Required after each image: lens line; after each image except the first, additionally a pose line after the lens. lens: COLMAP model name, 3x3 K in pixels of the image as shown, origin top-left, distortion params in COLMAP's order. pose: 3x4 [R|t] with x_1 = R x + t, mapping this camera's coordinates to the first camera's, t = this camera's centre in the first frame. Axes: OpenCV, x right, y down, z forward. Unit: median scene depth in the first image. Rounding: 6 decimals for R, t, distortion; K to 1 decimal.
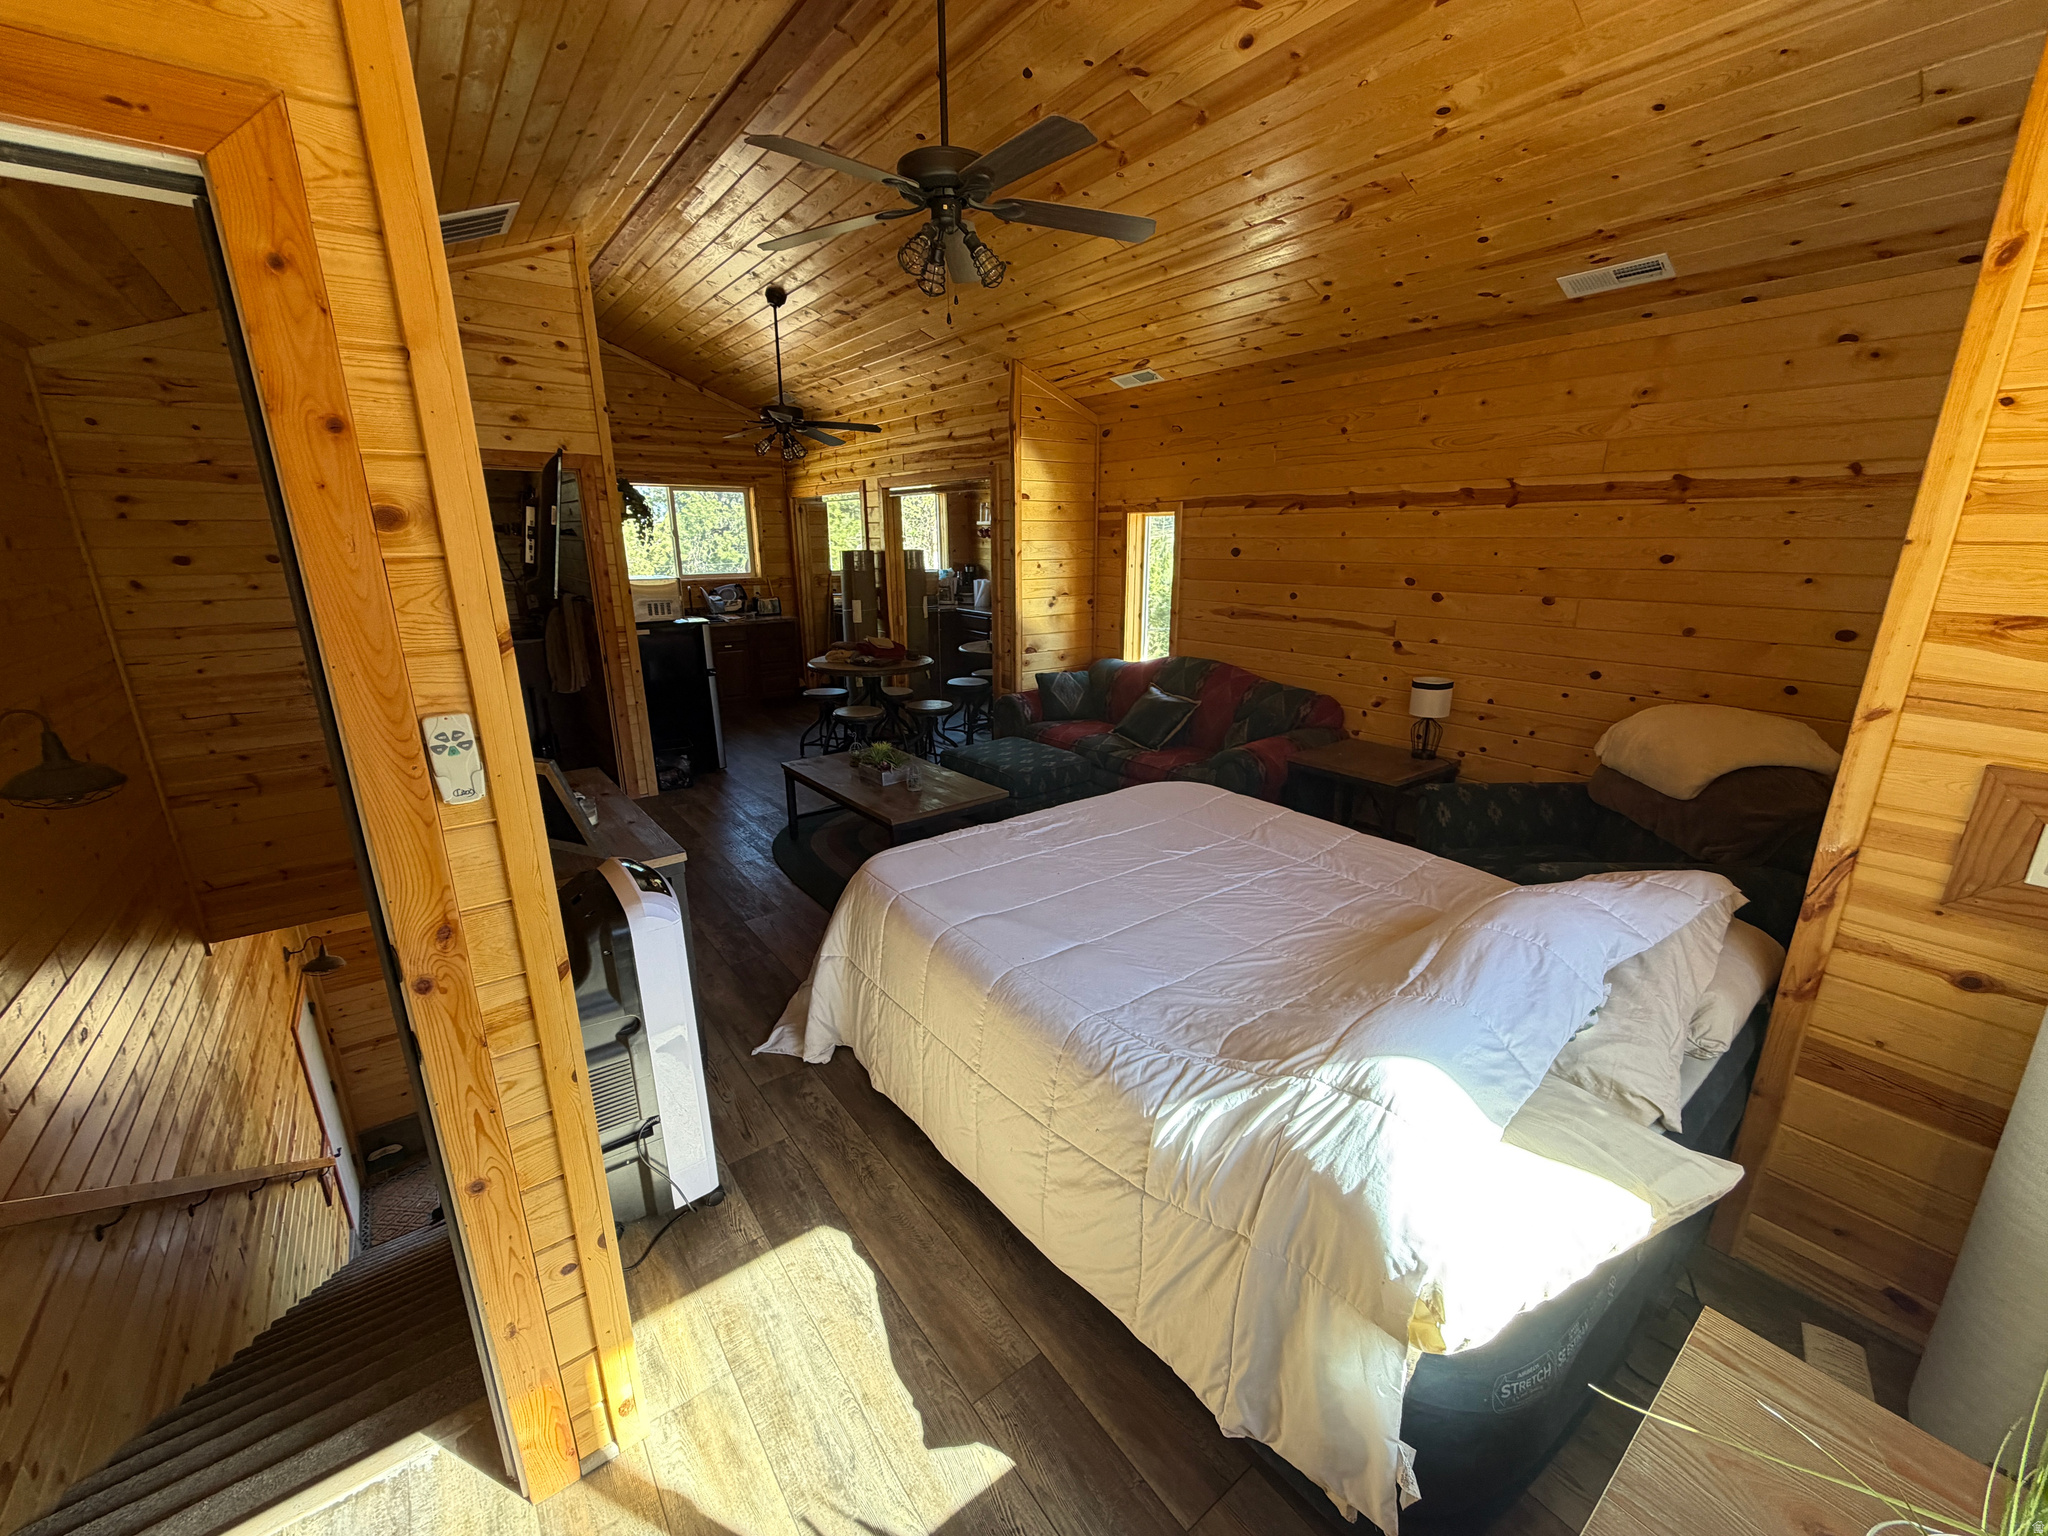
lens RADIAL K [[814.4, 0, 1024.2], [0, 814.4, 763.7], [0, 0, 1]] dist [-0.003198, 0.000594]
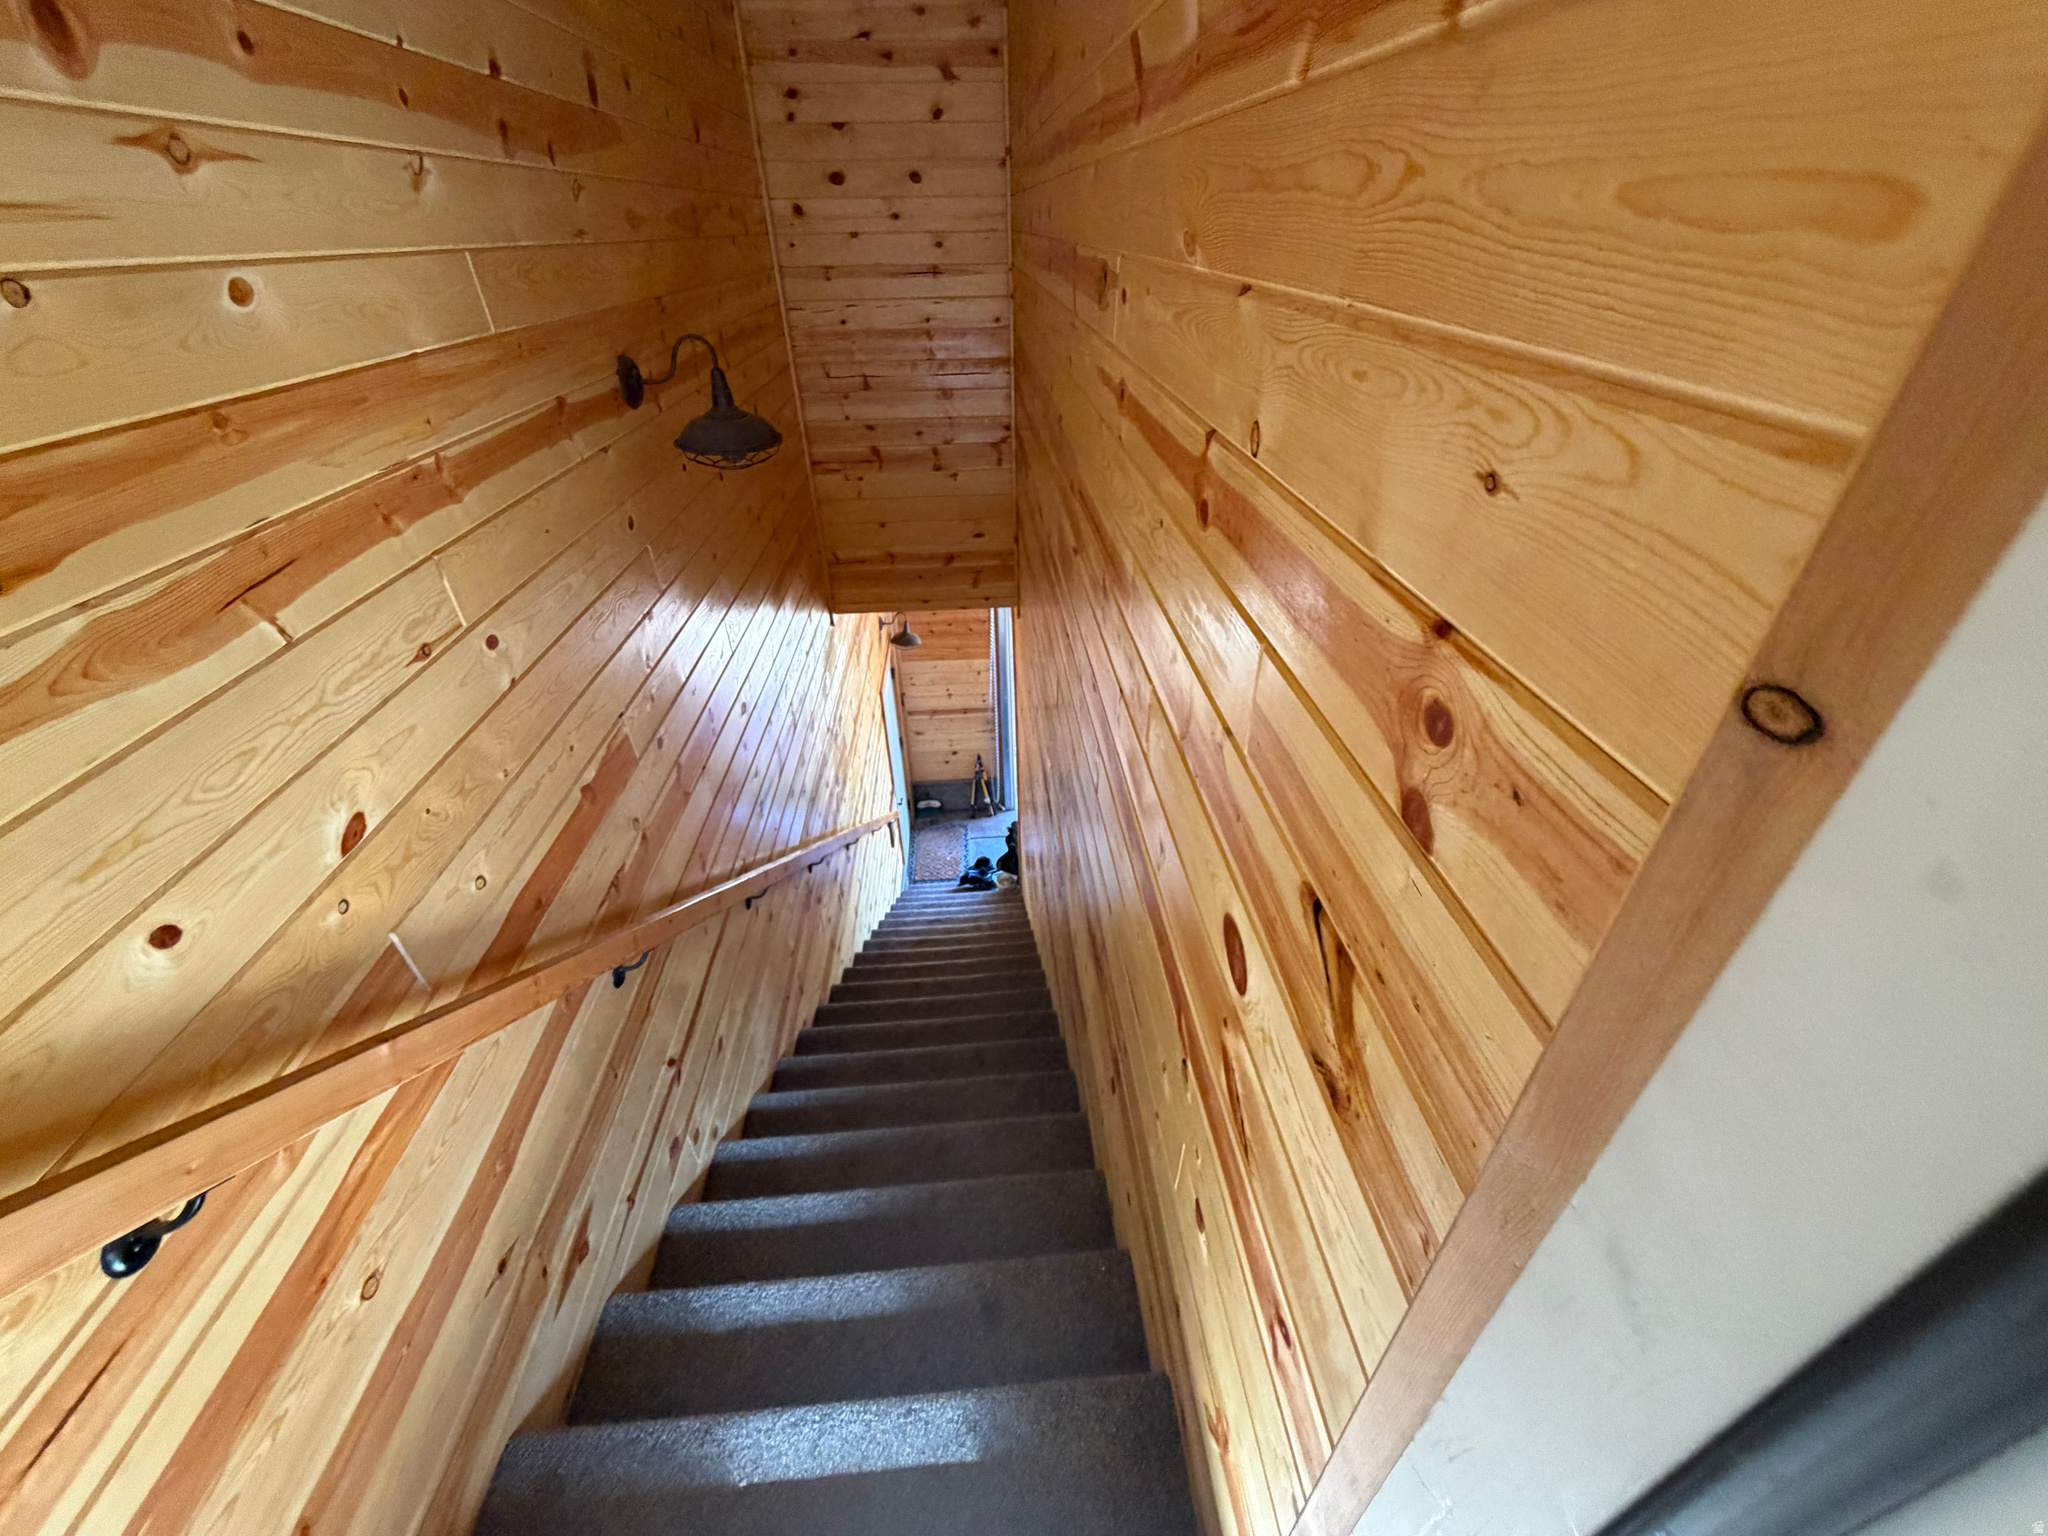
lens RADIAL K [[814.4, 0, 1031.3], [0, 814.4, 770.2], [0, 0, 1]] dist [-0.003198, 0.000594]
pose [[0.837479, 0.303177, -0.454656, -0.259058], [-0.142726, 0.924461, 0.353554, 0.000472], [0.527502, -0.231203, 0.817488, 0.237321]]
